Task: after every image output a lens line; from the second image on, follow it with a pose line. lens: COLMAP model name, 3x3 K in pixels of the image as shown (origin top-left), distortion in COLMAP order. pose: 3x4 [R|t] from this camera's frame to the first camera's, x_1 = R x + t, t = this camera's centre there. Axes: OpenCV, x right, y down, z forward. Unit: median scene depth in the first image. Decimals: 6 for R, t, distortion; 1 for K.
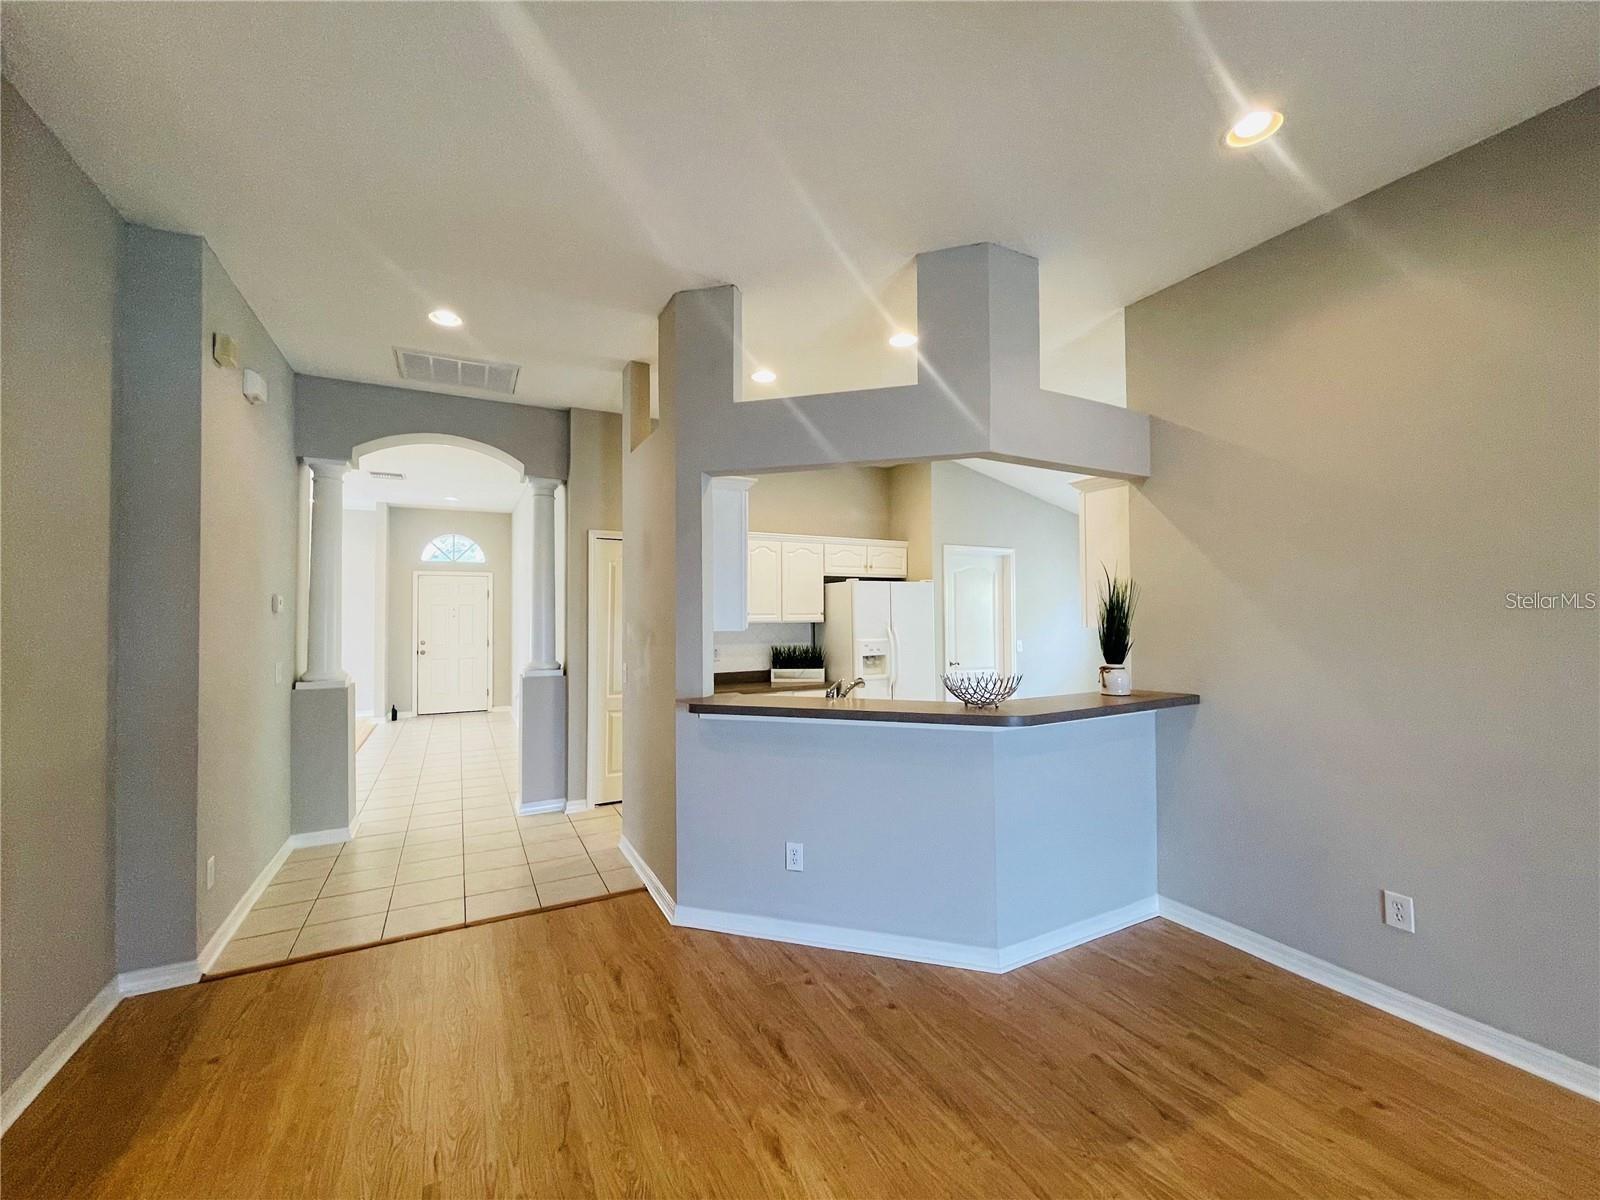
lens RADIAL K [[644.7, 0, 791.6], [0, 644.7, 599.6], [0, 0, 1]] dist [-0.000539, -0.000015]
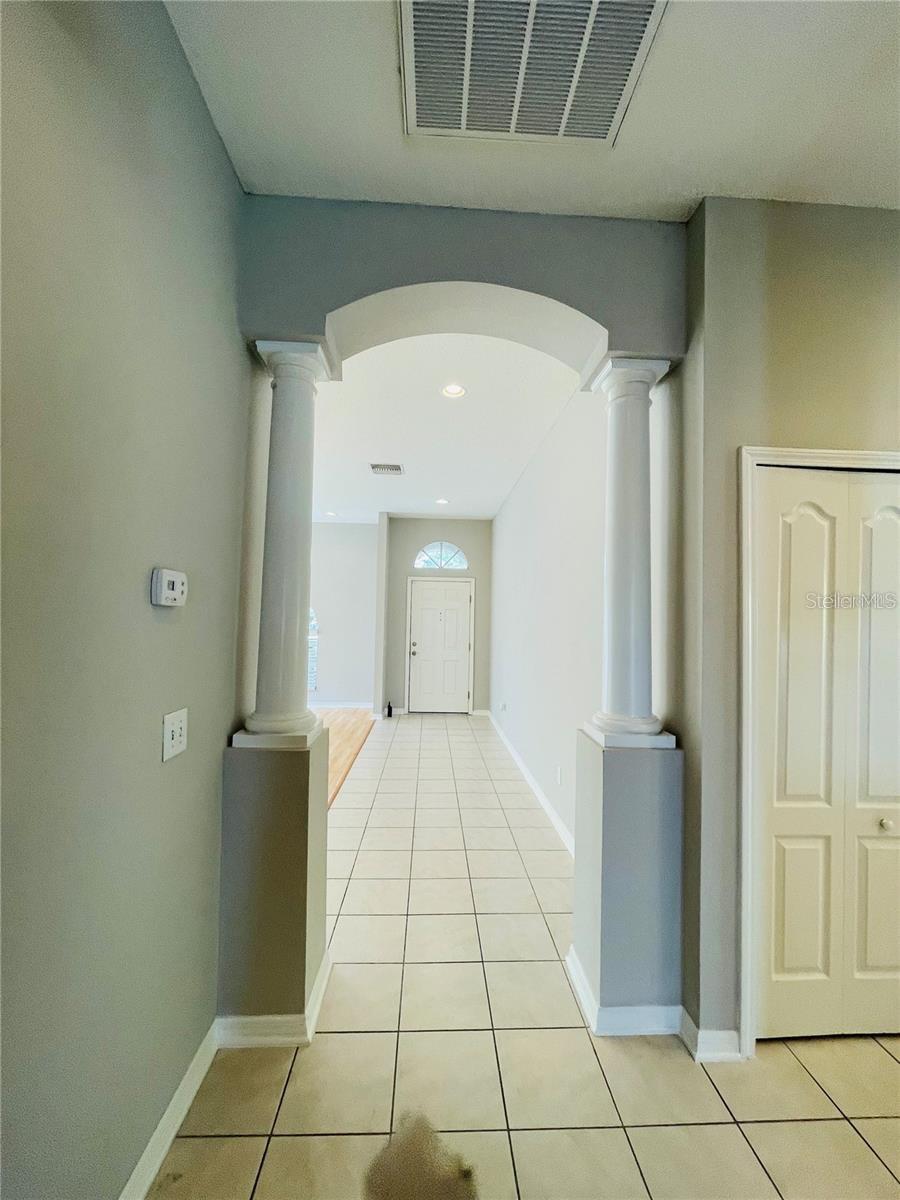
lens RADIAL K [[486.3, 0, 451.0], [0, 486.3, 602.7], [0, 0, 1]] dist [-0.001799, 0.000055]
pose [[0.906658, 0.010359, -0.421739, -0.304898], [-0.016667, 0.999798, -0.011275, 0.011479], [0.421537, 0.017252, 0.906647, 0.504498]]
